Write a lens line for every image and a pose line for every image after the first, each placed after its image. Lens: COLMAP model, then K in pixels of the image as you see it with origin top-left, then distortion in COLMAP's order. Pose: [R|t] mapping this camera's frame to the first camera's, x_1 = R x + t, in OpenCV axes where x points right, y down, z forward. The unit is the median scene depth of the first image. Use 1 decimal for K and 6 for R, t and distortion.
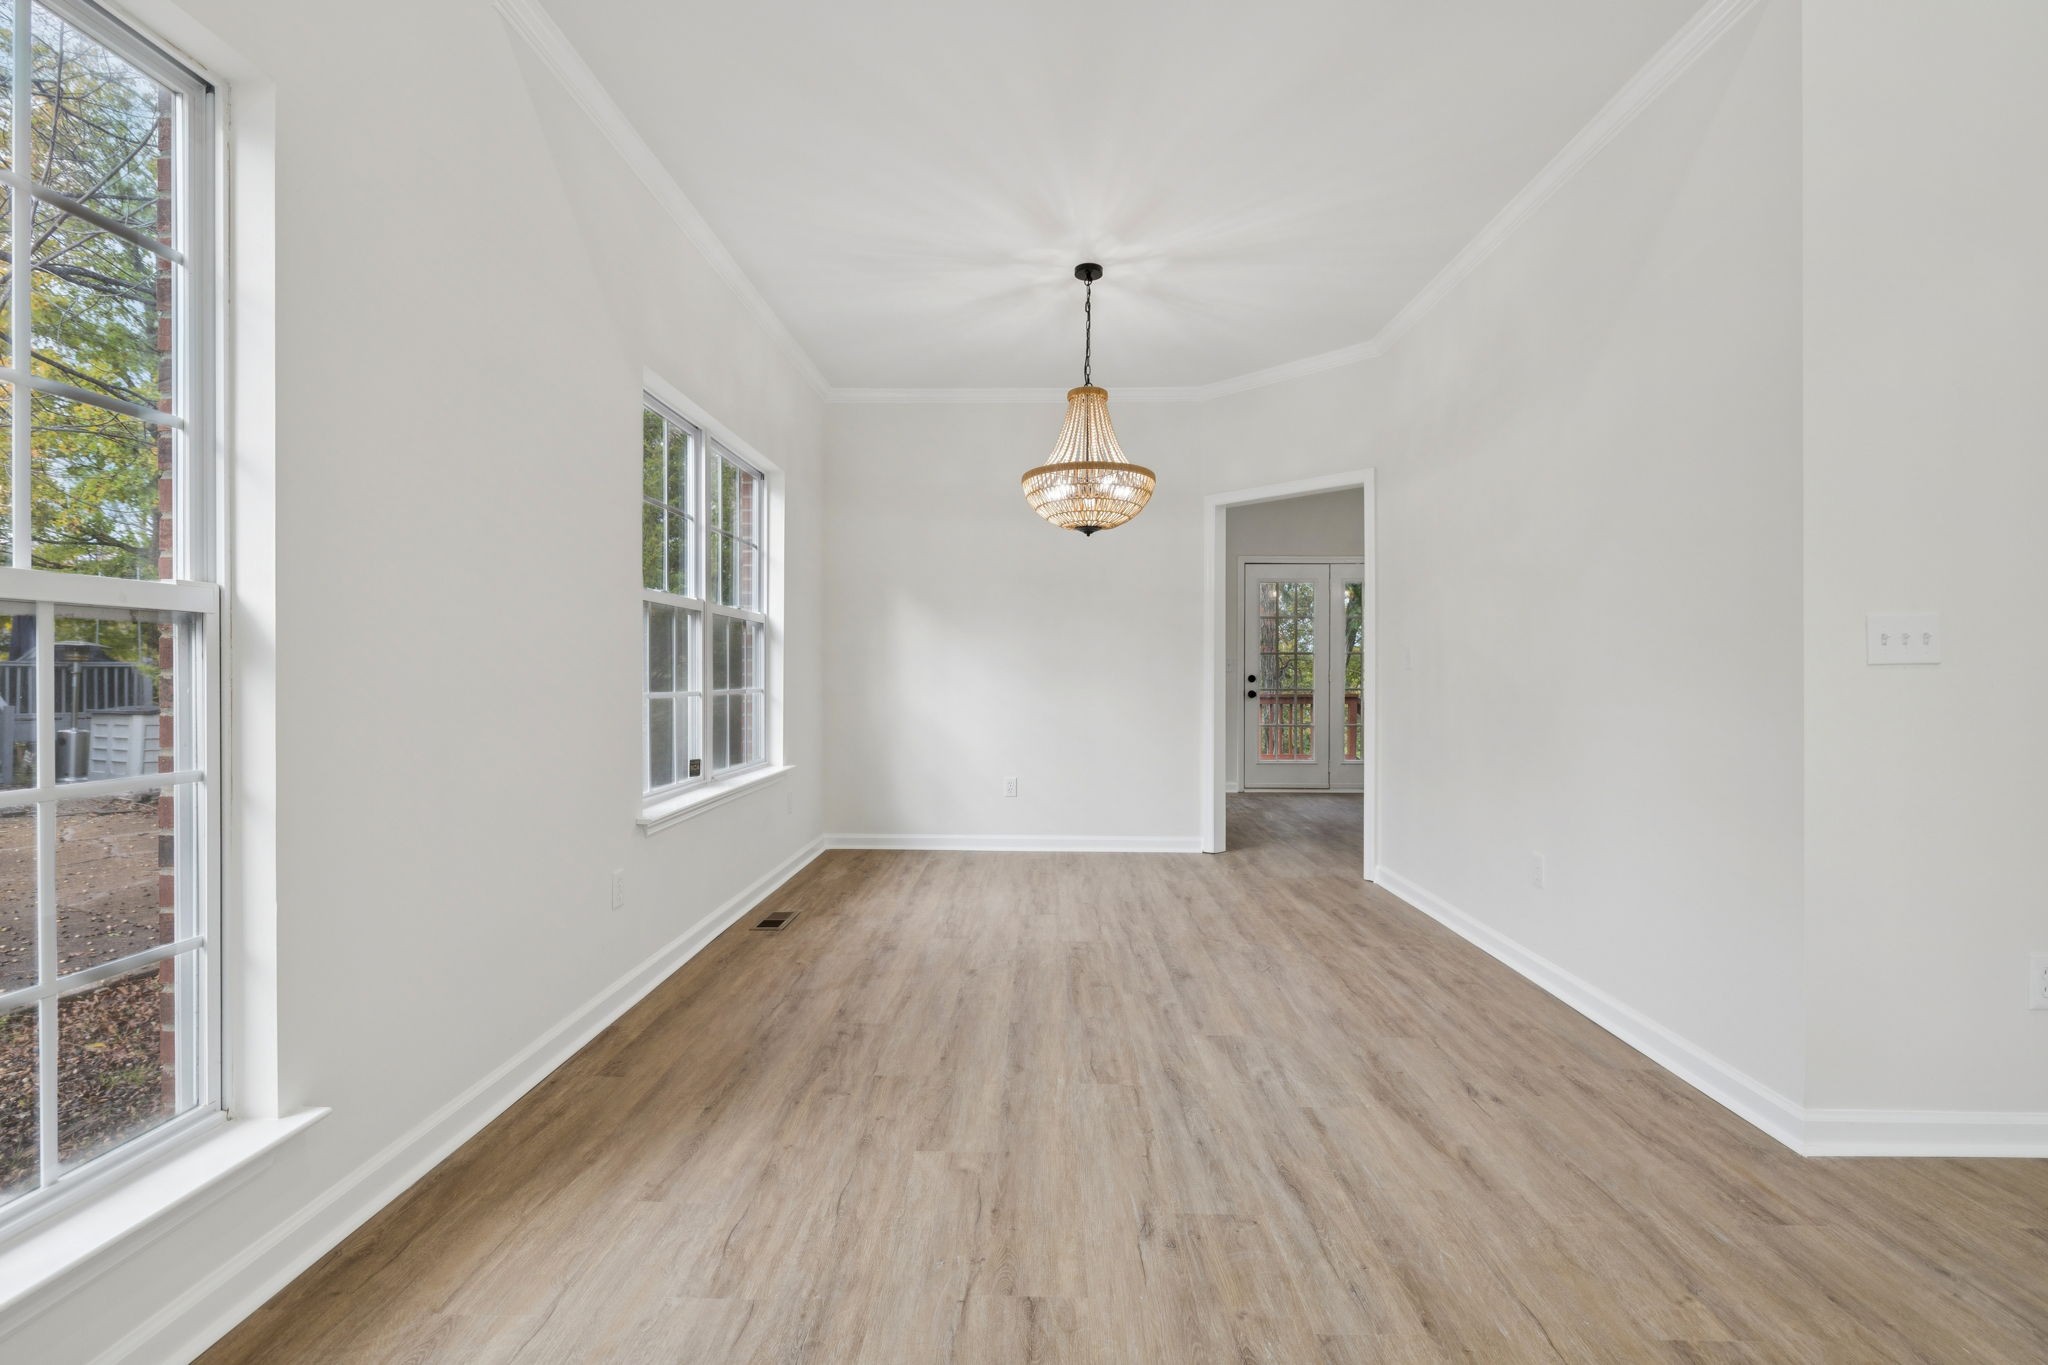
lens RADIAL K [[900.5, 0, 1002.7], [0, 900.5, 674.4], [0, 0, 1]] dist [-0.002442, 0.000023]
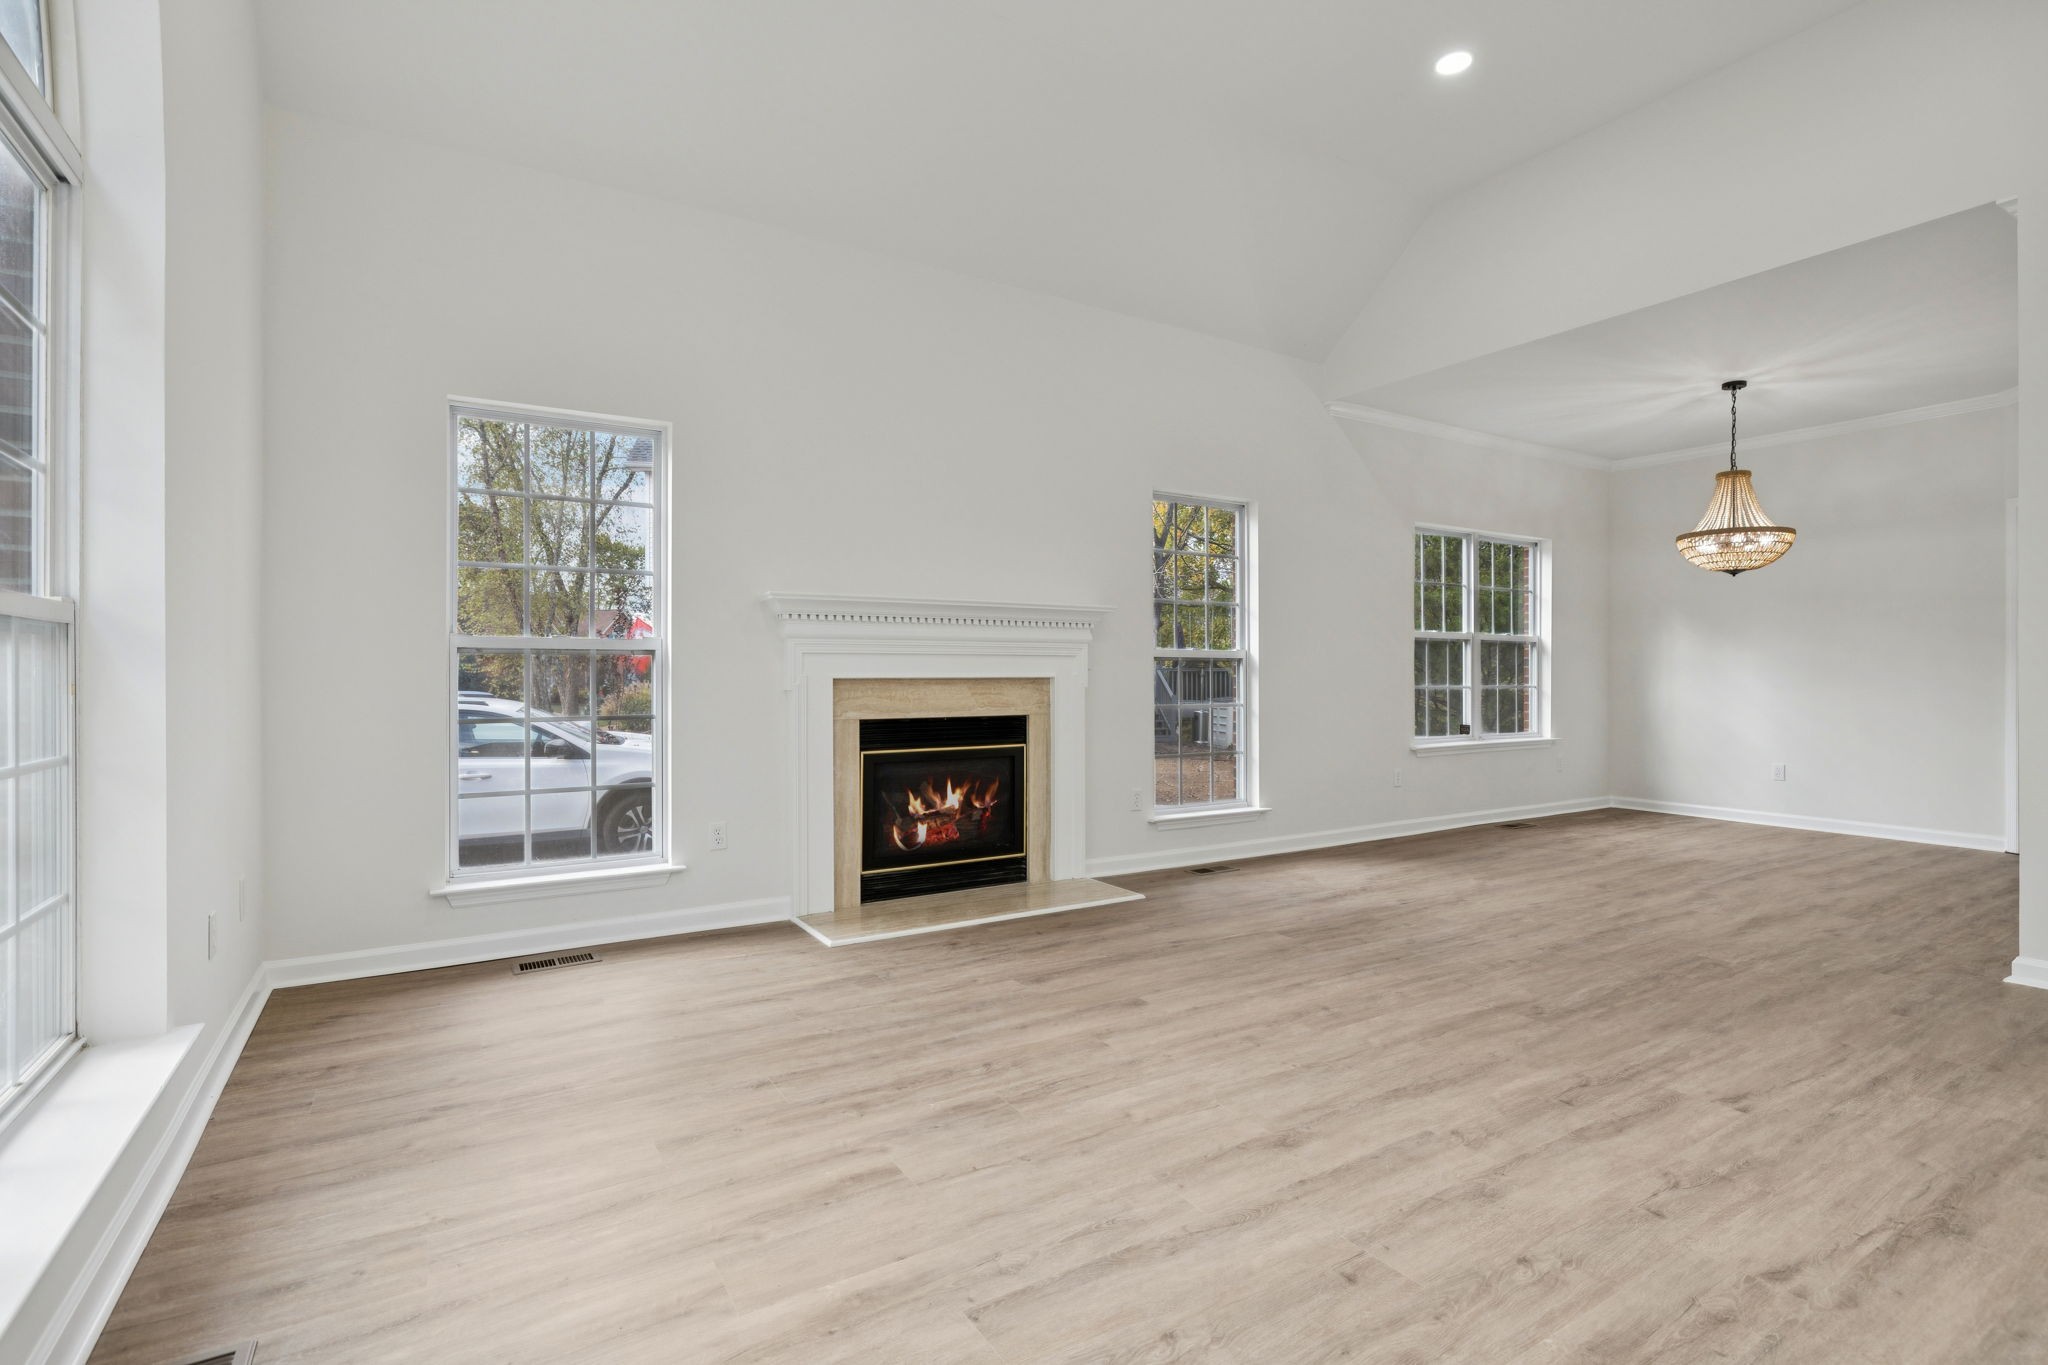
lens RADIAL K [[956.7, 0, 1020.9], [0, 956.7, 673.6], [0, 0, 1]] dist [-0.002886, -0.000308]
pose [[0.554037, -0.003916, -0.832483, 0.709297], [0.001367, 0.999992, -0.003794, -0.000252], [0.832491, 0.000964, 0.554038, -0.727330]]
